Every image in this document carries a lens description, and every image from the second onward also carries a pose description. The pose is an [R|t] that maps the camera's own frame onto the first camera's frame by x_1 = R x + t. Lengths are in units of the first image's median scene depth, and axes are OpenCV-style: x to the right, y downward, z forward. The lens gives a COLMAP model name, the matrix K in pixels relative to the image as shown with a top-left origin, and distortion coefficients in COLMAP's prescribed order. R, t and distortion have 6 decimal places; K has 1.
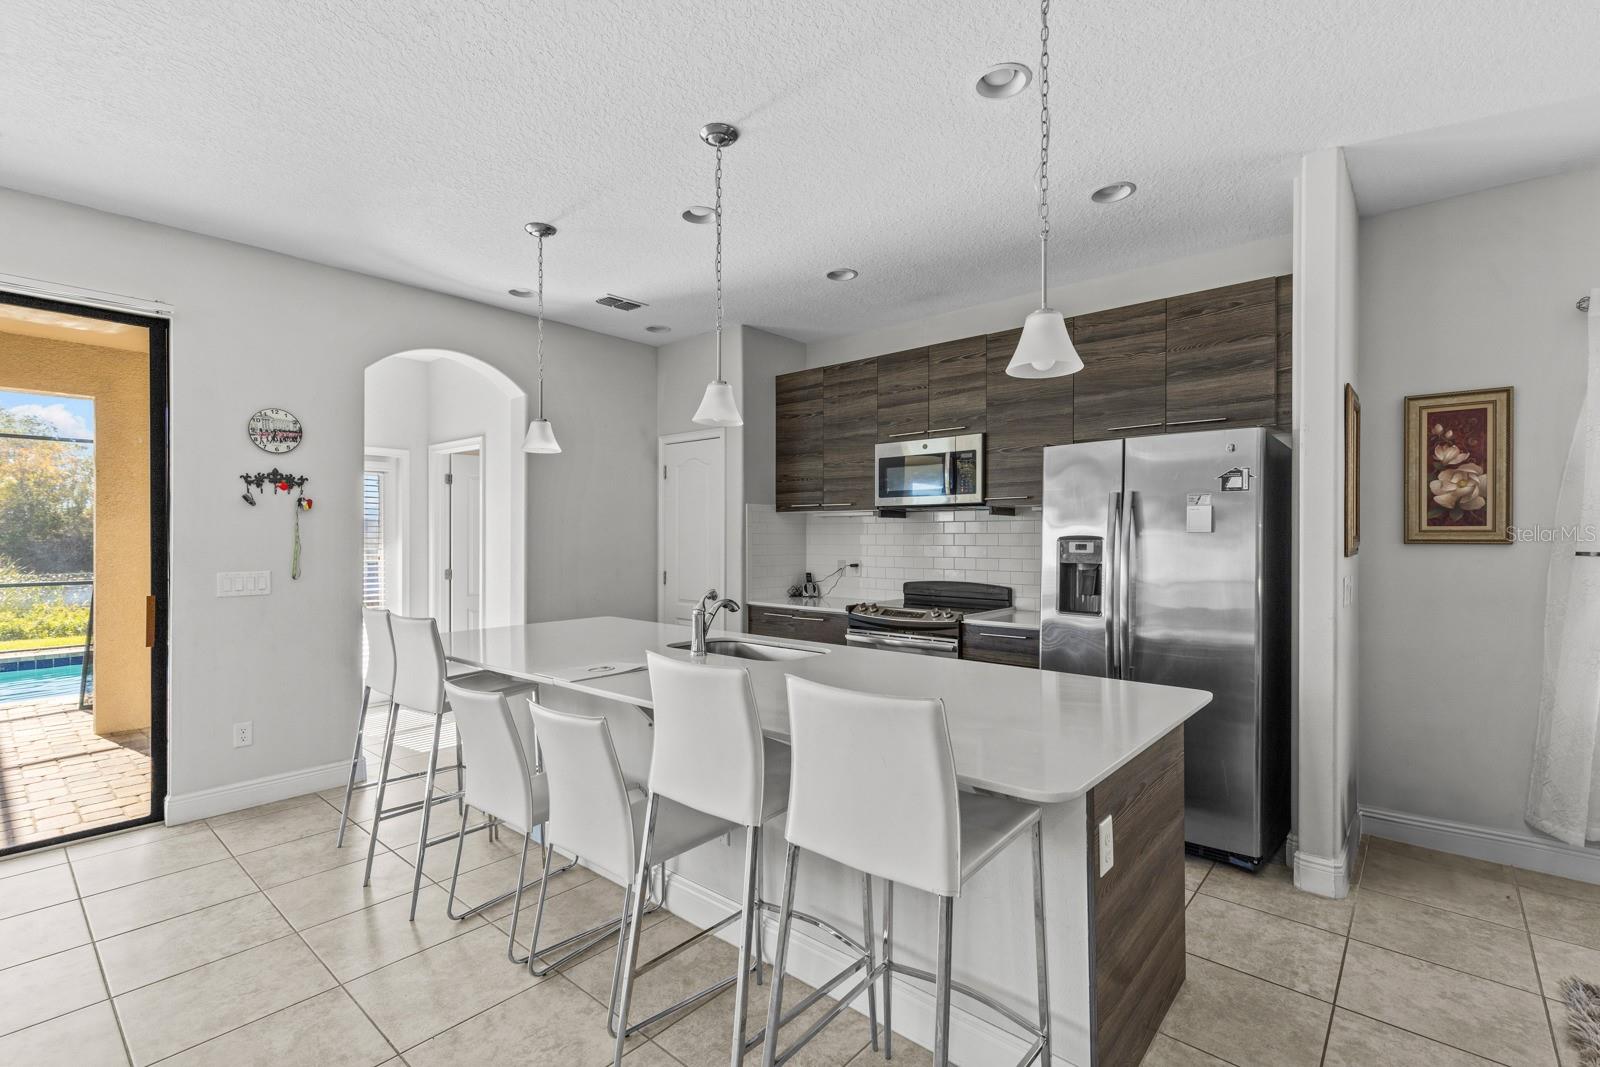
lens RADIAL K [[719.0, 0, 825.1], [0, 719.0, 539.7], [0, 0, 1]] dist [0.000304, 0.000119]
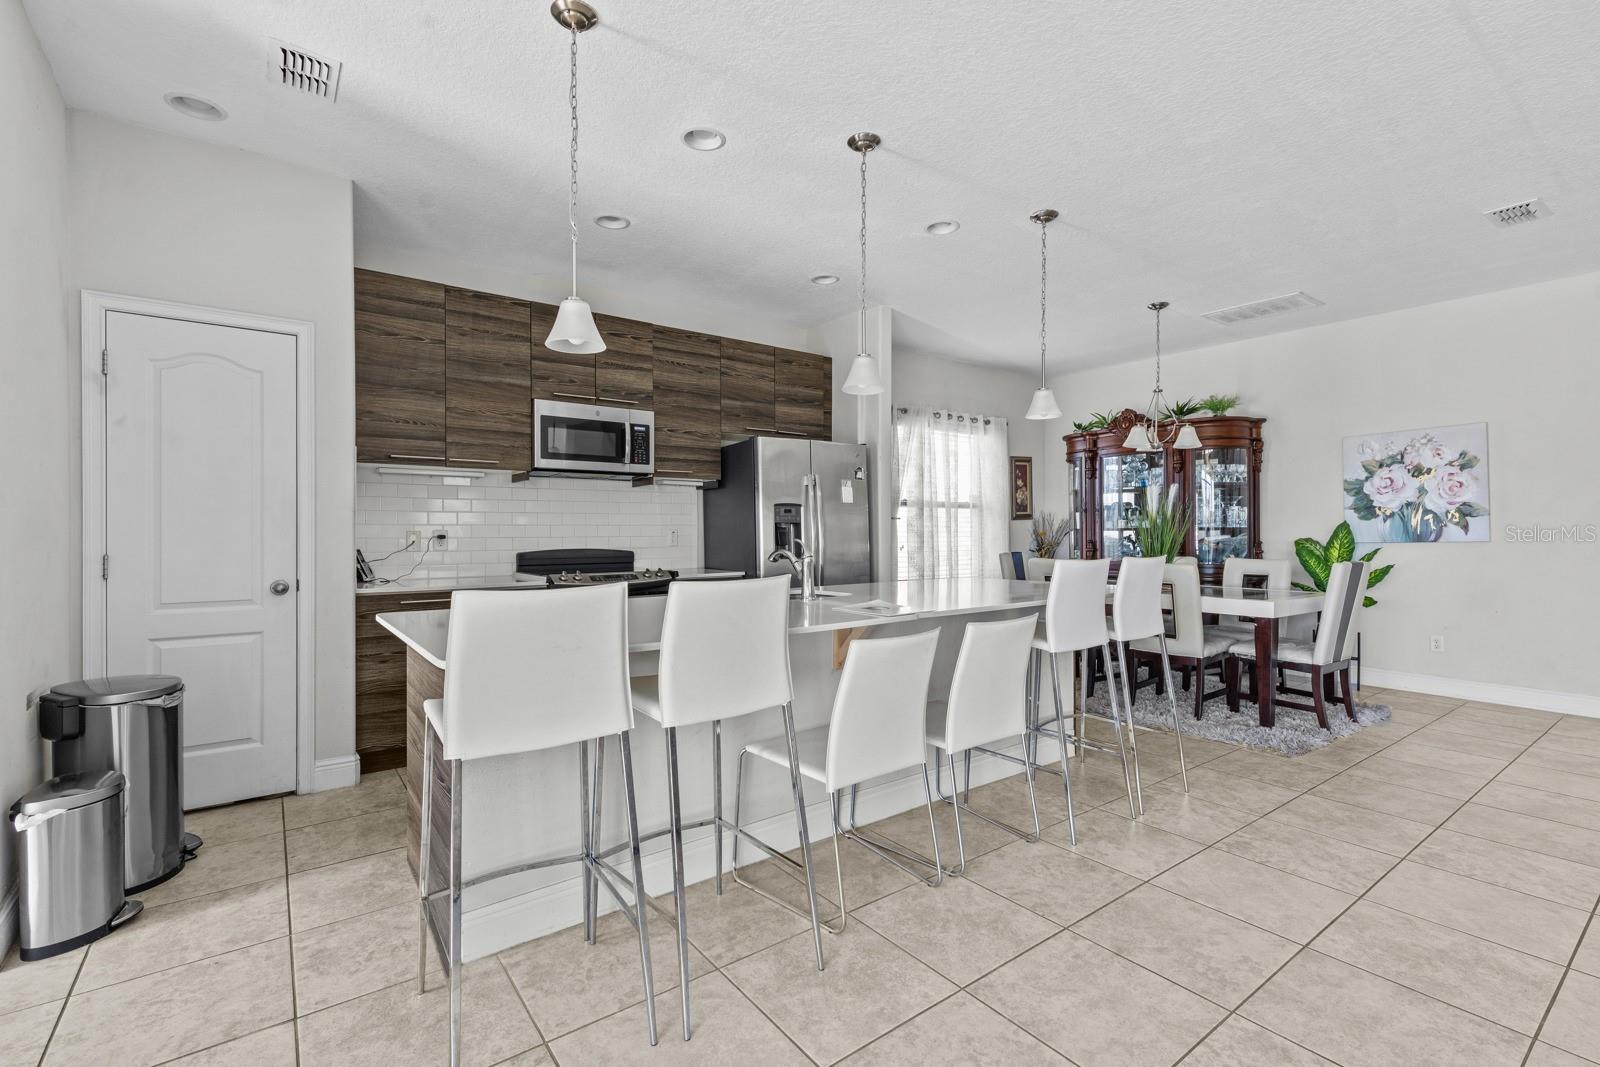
lens RADIAL K [[717.8, 0, 800.0], [0, 717.8, 533.5], [0, 0, 1]] dist [0.001213, 0.000033]
pose [[0.220643, -0.004773, 0.975343, -0.815506], [0.004653, 0.999982, 0.003841, 0.038400], [-0.975344, 0.003690, 0.220661, 0.526852]]
